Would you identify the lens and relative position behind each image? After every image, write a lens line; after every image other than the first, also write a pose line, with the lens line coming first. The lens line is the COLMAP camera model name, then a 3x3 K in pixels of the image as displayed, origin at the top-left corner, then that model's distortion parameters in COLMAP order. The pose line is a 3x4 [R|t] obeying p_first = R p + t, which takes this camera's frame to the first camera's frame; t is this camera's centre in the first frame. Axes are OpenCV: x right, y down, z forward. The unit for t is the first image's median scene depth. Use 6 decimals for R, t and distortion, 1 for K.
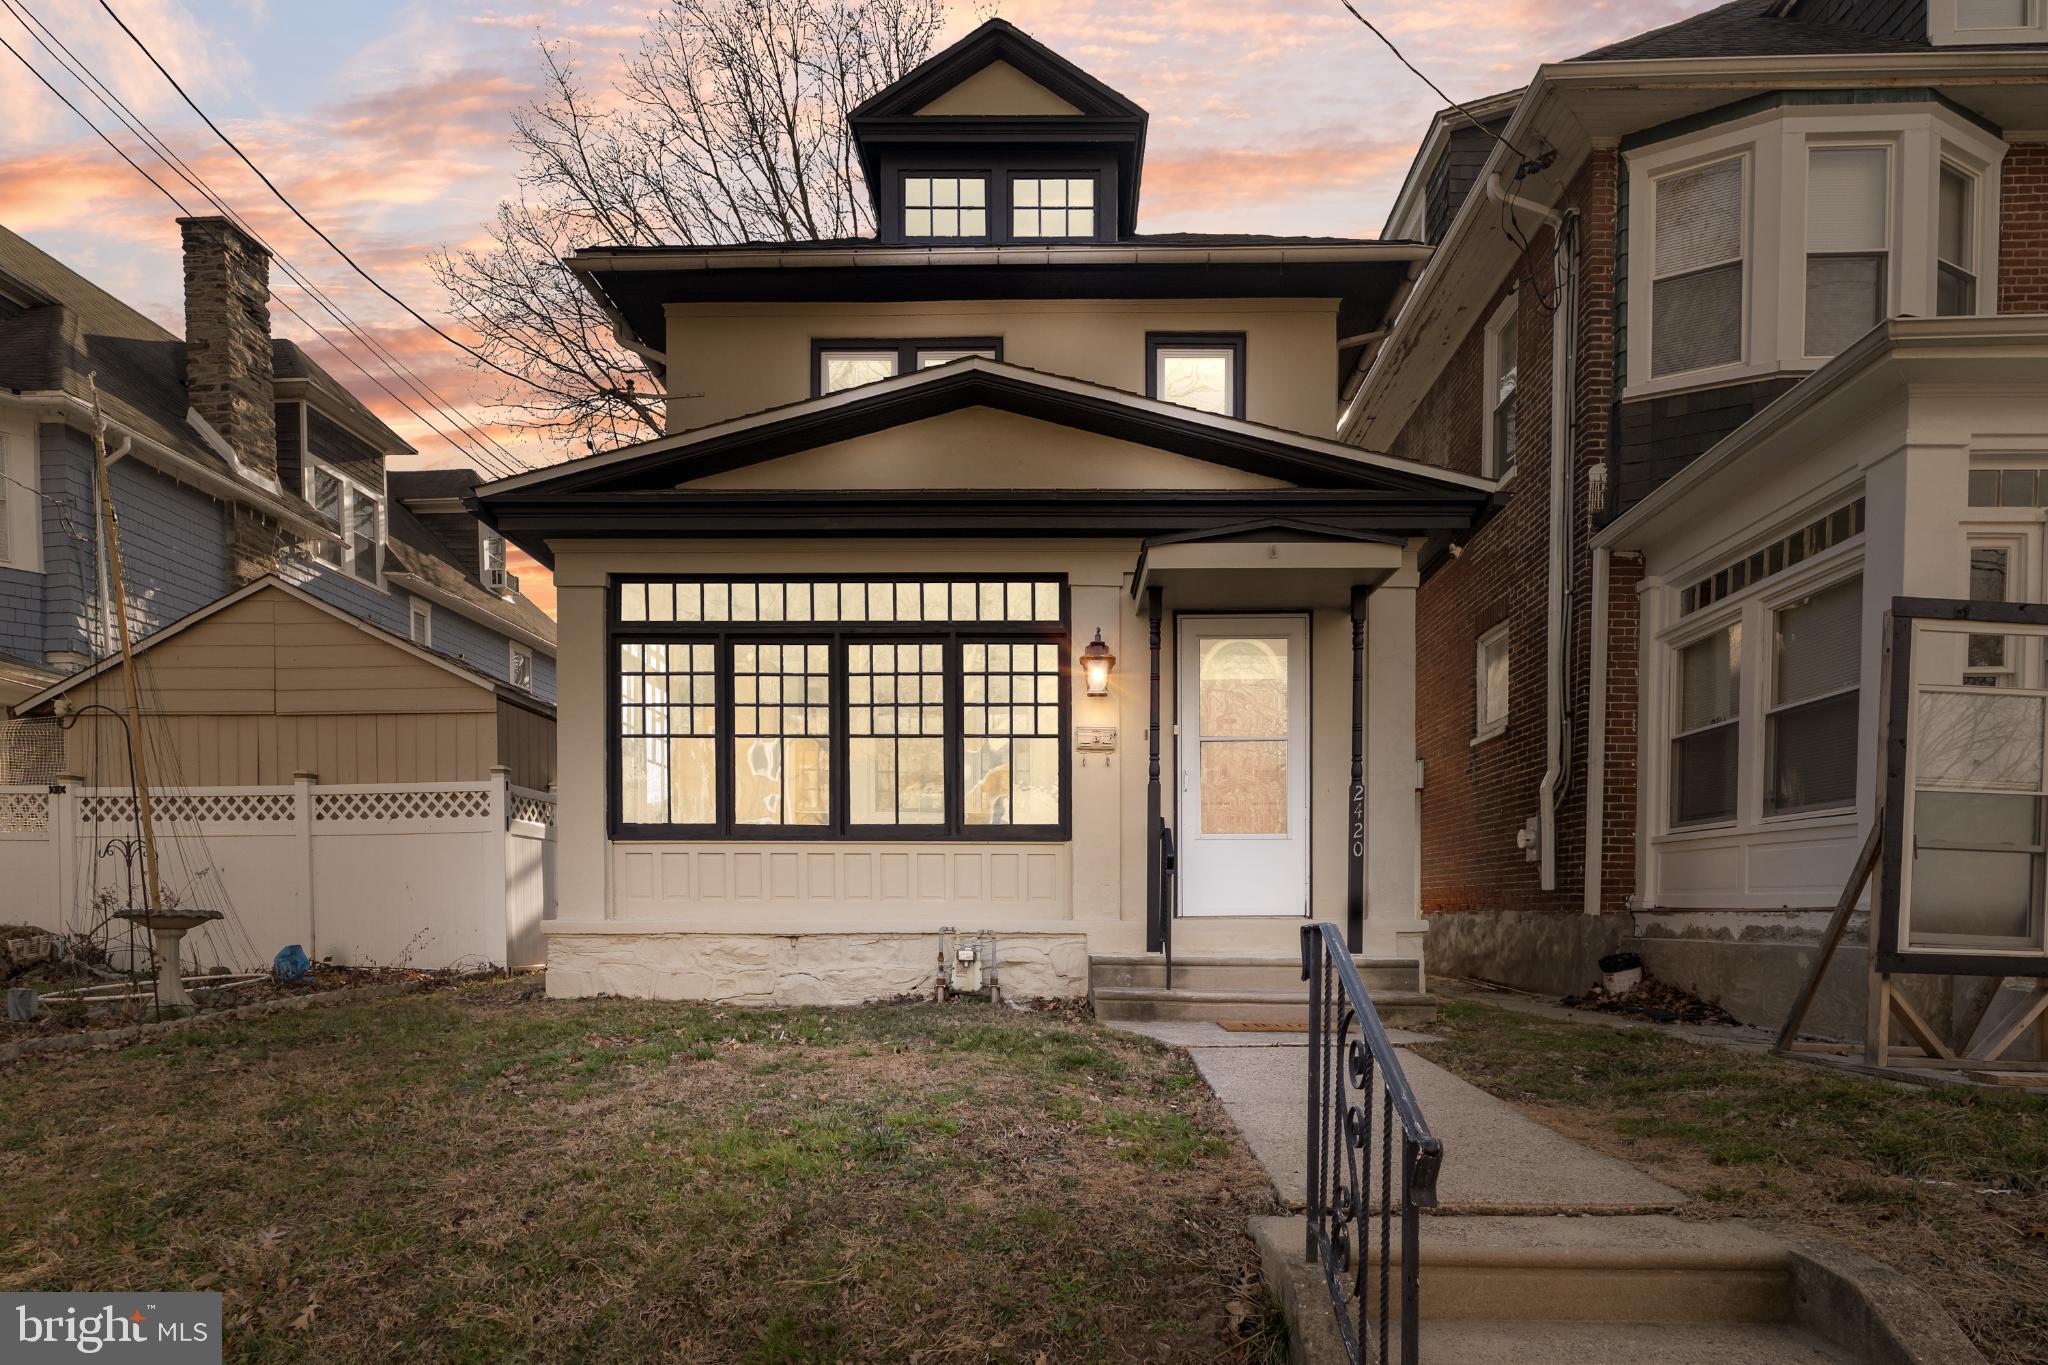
lens RADIAL K [[1046.9, 0, 1027.2], [0, 1046.9, 944.9], [0, 0, 1]] dist [-0.006304, 0.001208]
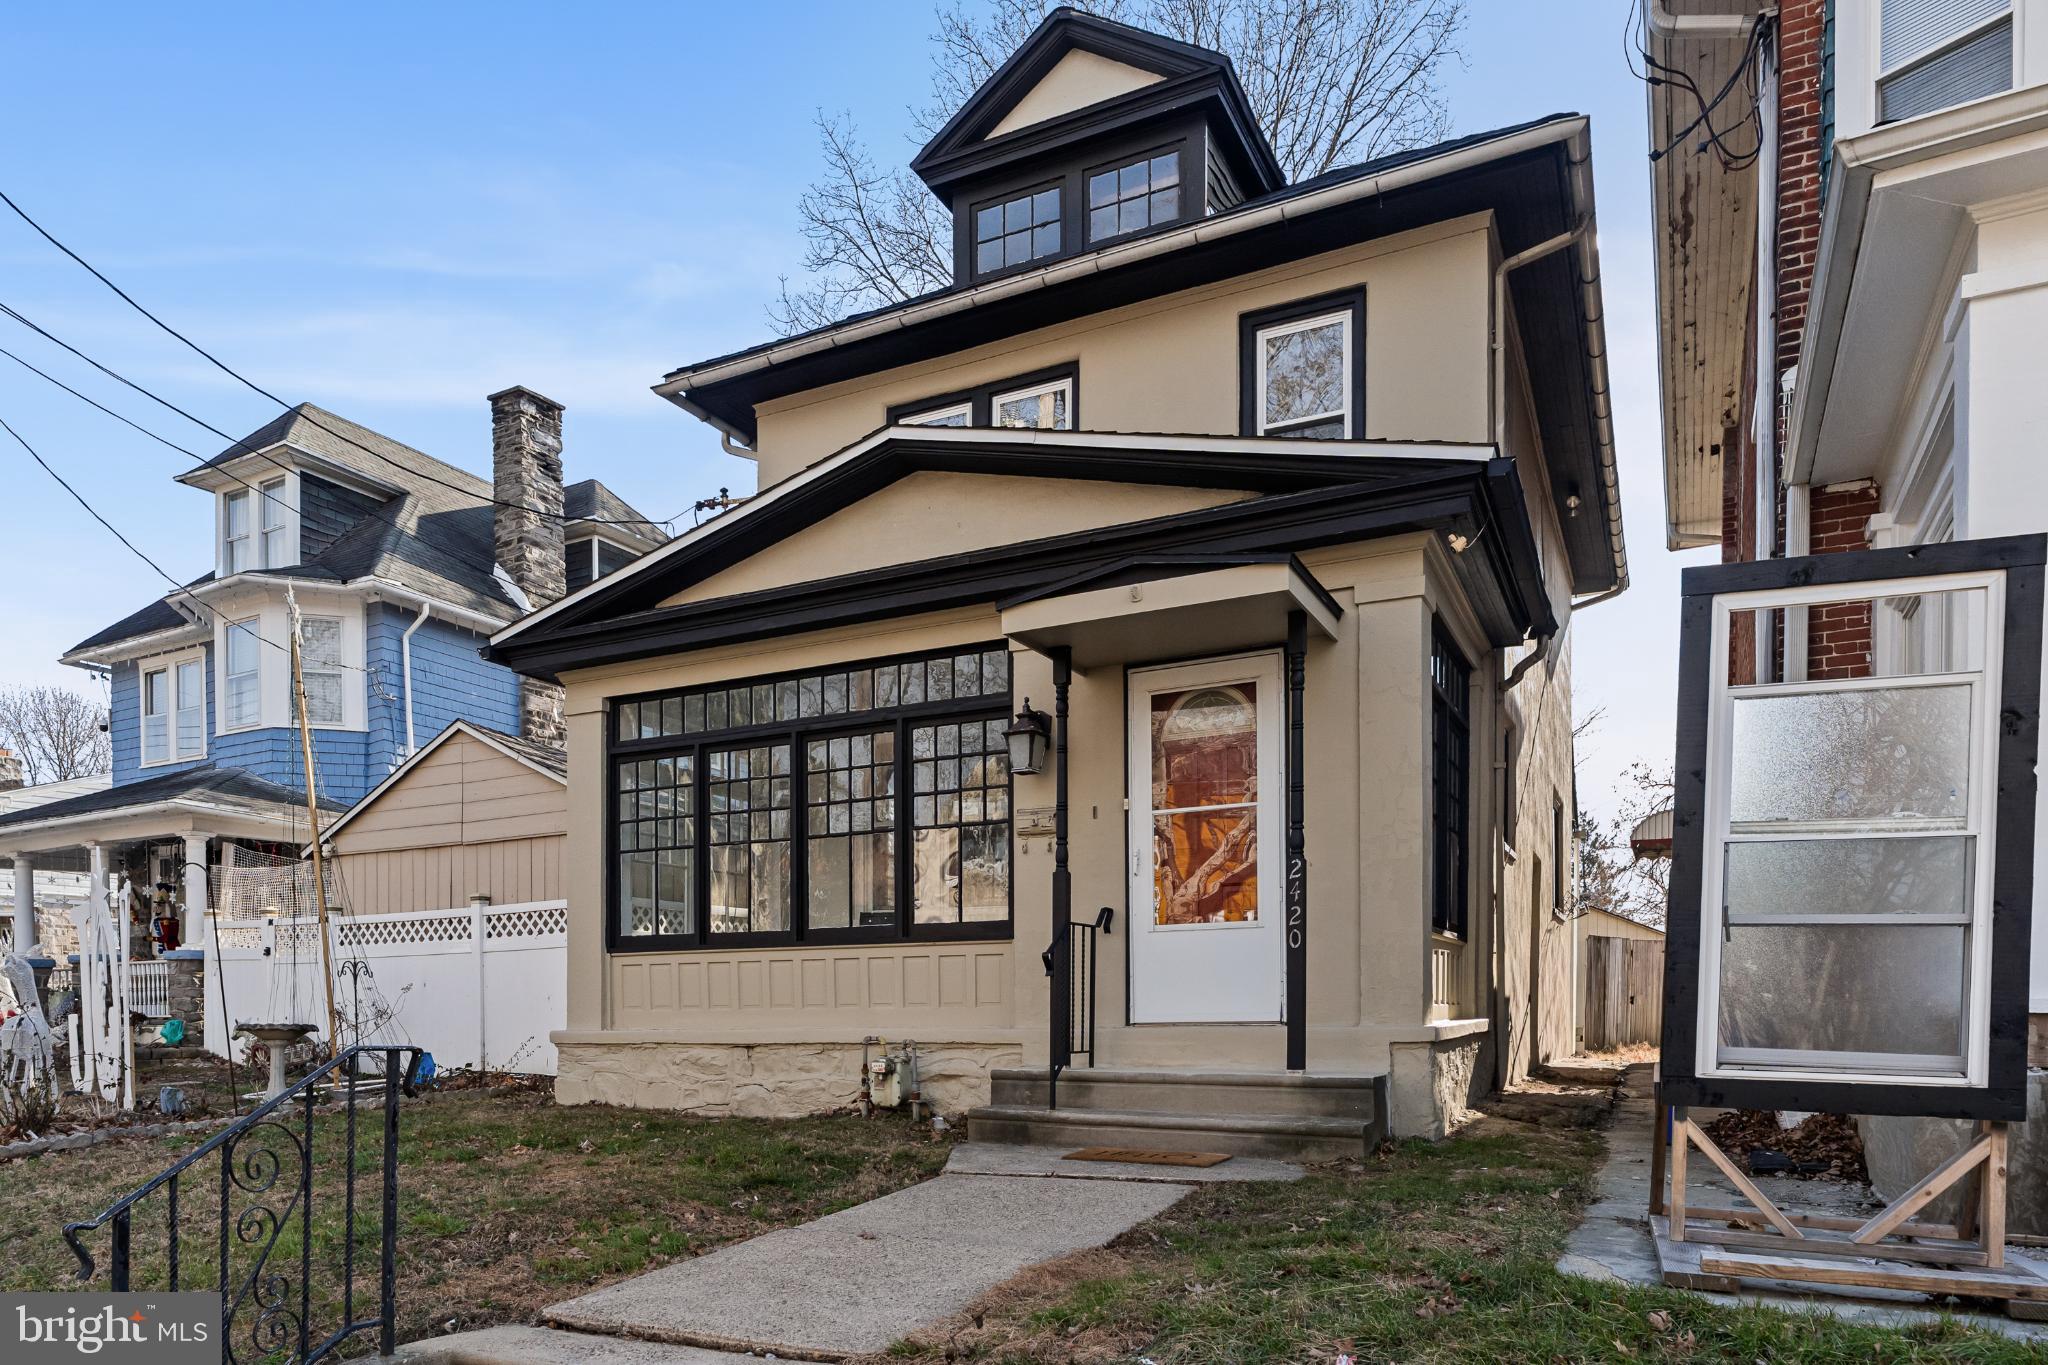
lens RADIAL K [[1292.0, 0, 1026.1], [0, 1292.0, 1016.3], [0, 0, 1]] dist [0.007800, -0.004460]
pose [[0.905064, -0.007896, -0.425202, 0.445532], [-0.003157, 0.999675, -0.025285, -0.005509], [0.425264, 0.024227, 0.904745, 0.015655]]
